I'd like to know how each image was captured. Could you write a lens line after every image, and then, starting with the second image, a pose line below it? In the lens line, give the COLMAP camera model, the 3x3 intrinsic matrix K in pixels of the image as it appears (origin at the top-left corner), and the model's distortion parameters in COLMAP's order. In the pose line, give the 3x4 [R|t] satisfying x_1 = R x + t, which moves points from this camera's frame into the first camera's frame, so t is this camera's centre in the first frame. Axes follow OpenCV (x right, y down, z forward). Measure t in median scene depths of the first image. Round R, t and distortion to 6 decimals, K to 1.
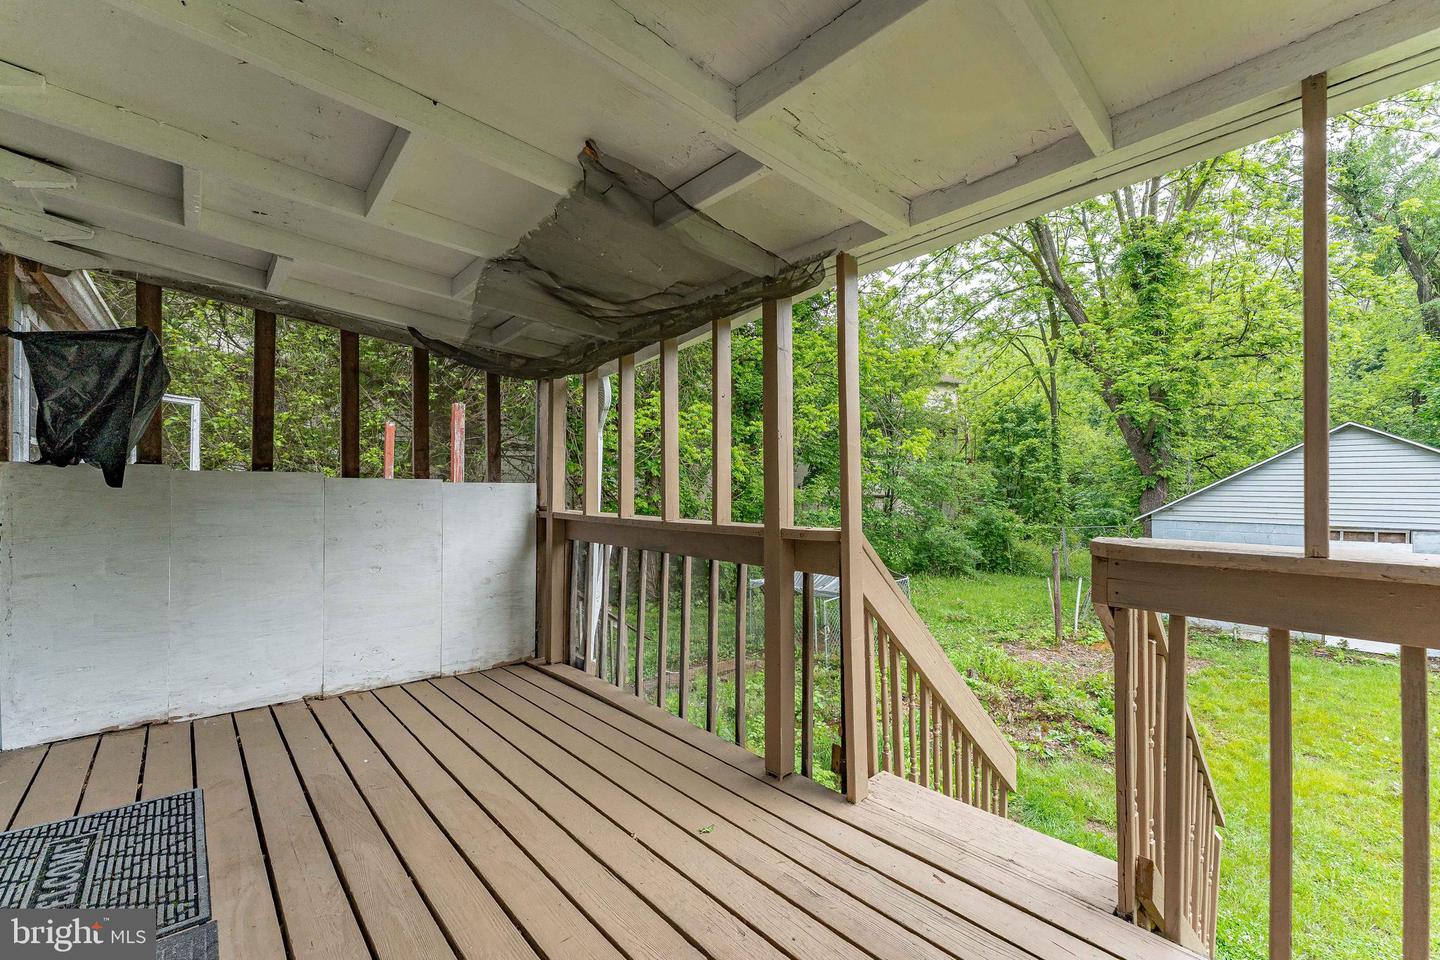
lens RADIAL K [[590.0, 0, 717.0], [0, 590.0, 482.1], [0, 0, 1]] dist [0.001458, -0.000454]
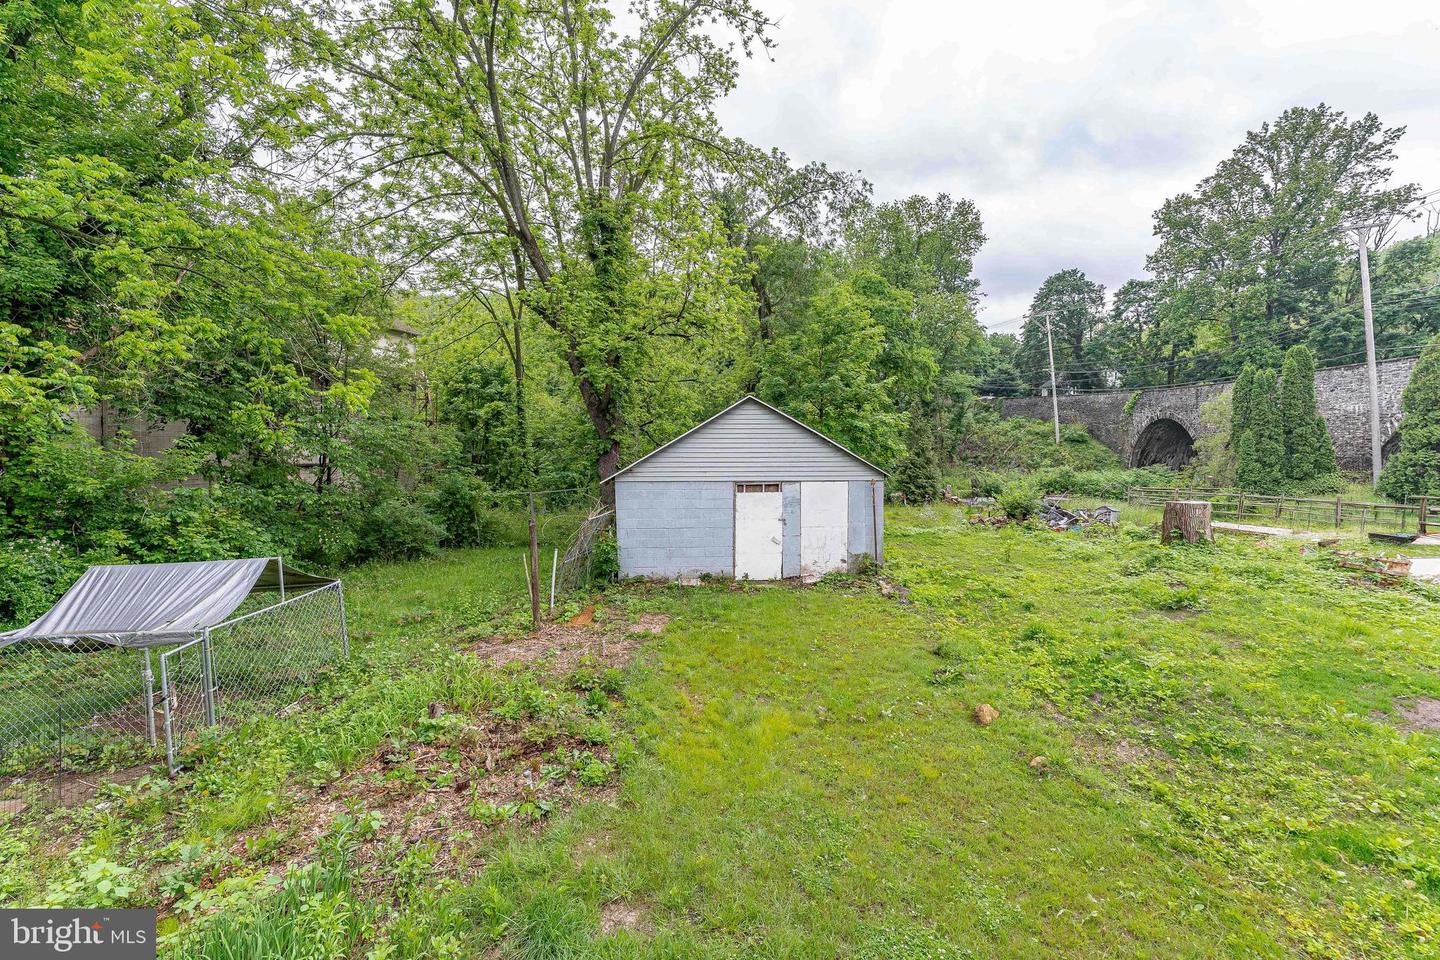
lens RADIAL K [[590.0, 0, 728.1], [0, 590.0, 463.5], [0, 0, 1]] dist [0.001458, -0.000454]
pose [[0.644986, -0.020237, 0.763927, 0.054853], [0.000997, 0.999671, 0.025640, 0.004078], [-0.764194, -0.015776, 0.644794, 0.124340]]
